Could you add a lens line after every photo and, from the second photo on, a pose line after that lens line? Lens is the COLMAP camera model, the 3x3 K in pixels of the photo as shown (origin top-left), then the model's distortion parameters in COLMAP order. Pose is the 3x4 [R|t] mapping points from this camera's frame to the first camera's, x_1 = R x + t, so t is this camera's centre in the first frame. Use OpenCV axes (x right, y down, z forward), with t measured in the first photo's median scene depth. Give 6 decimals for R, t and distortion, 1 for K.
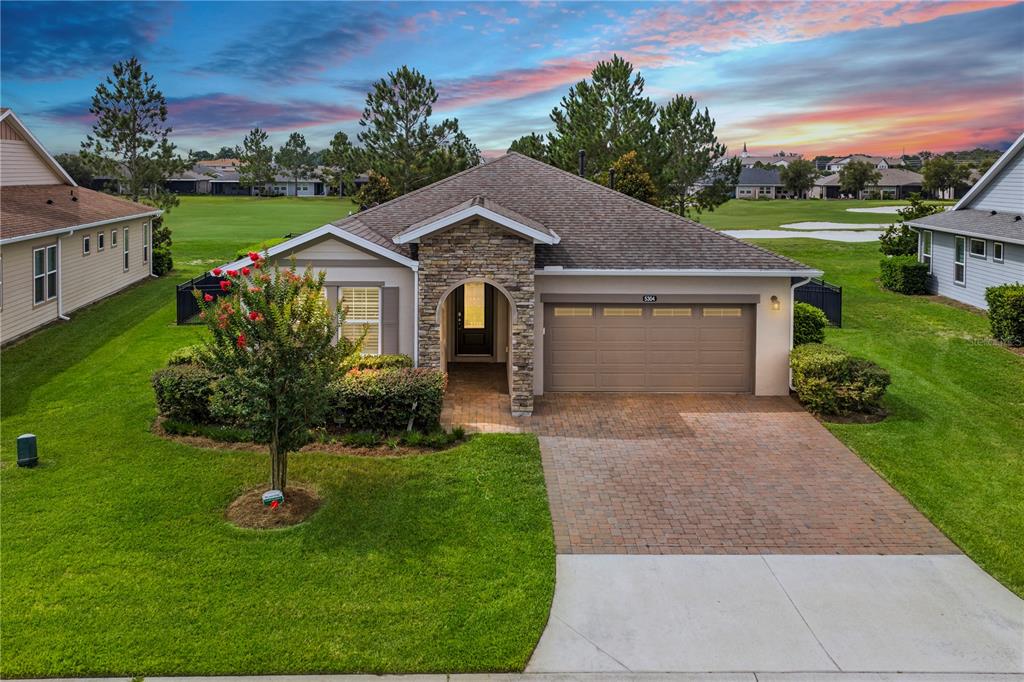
lens RADIAL K [[883.1, 0, 493.0], [0, 883.1, 205.1], [0, 0, 1]] dist [0.003981, -0.000236]
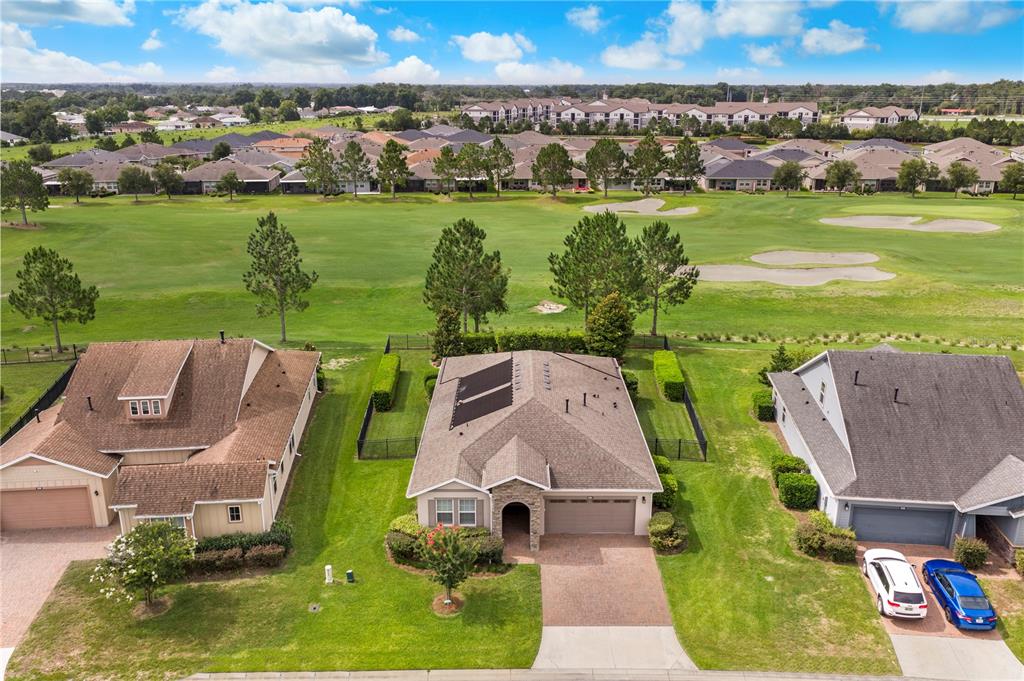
lens RADIAL K [[840.2, 0, 516.2], [0, 840.2, 344.6], [0, 0, 1]] dist [0.008459, 0.006812]
pose [[0.999944, -0.001067, -0.010489, 0.006715], [0.003679, 0.967646, 0.252286, -0.919968], [0.009881, -0.252311, 0.967596, -1.137560]]
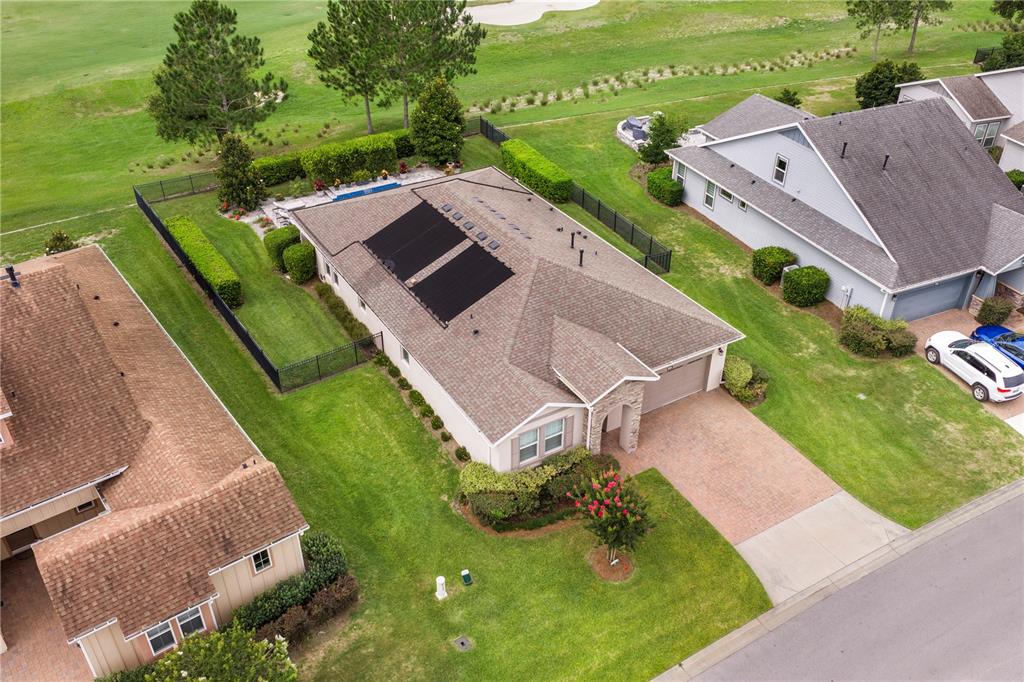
lens RADIAL K [[867.7, 0, 512.0], [0, 867.7, 341.0], [0, 0, 1]] dist [0.005127, -0.000201]
pose [[0.863092, -0.282954, 0.418342, -0.952516], [0.021998, 0.848599, 0.528580, -1.015325], [-0.504568, -0.447010, 0.738643, -0.192153]]
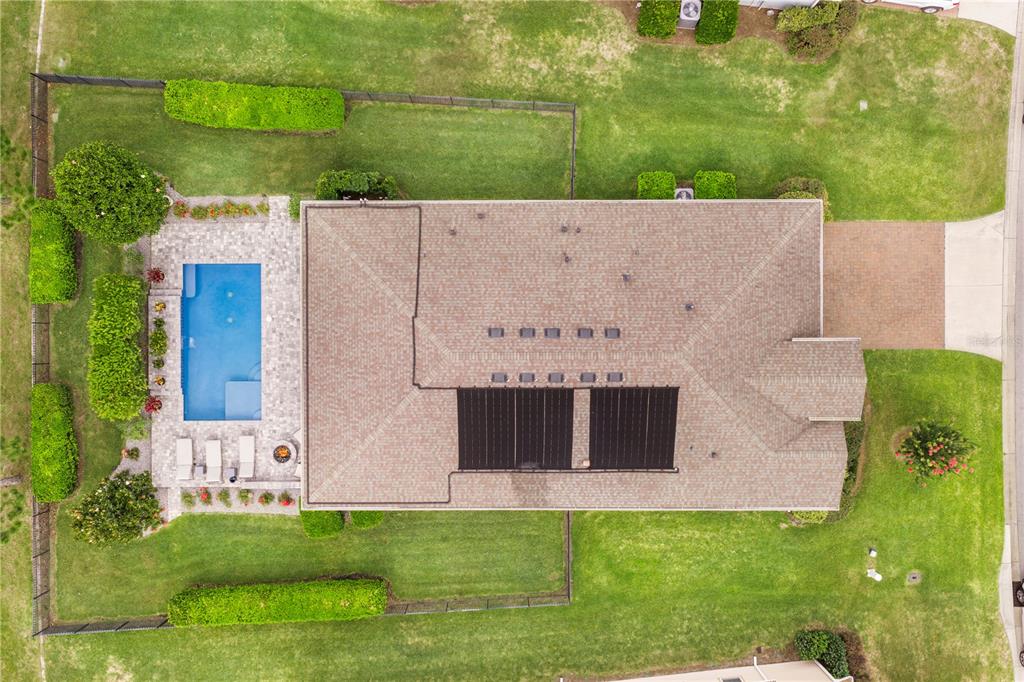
lens RADIAL K [[840.2, 0, 516.2], [0, 840.2, 345.1], [0, 0, 1]] dist [0.008459, 0.006812]
pose [[0.007148, -0.999958, -0.005724, 0.065171], [0.045967, -0.005390, 0.998928, -1.905391], [-0.998917, -0.007404, 0.045926, 1.677592]]
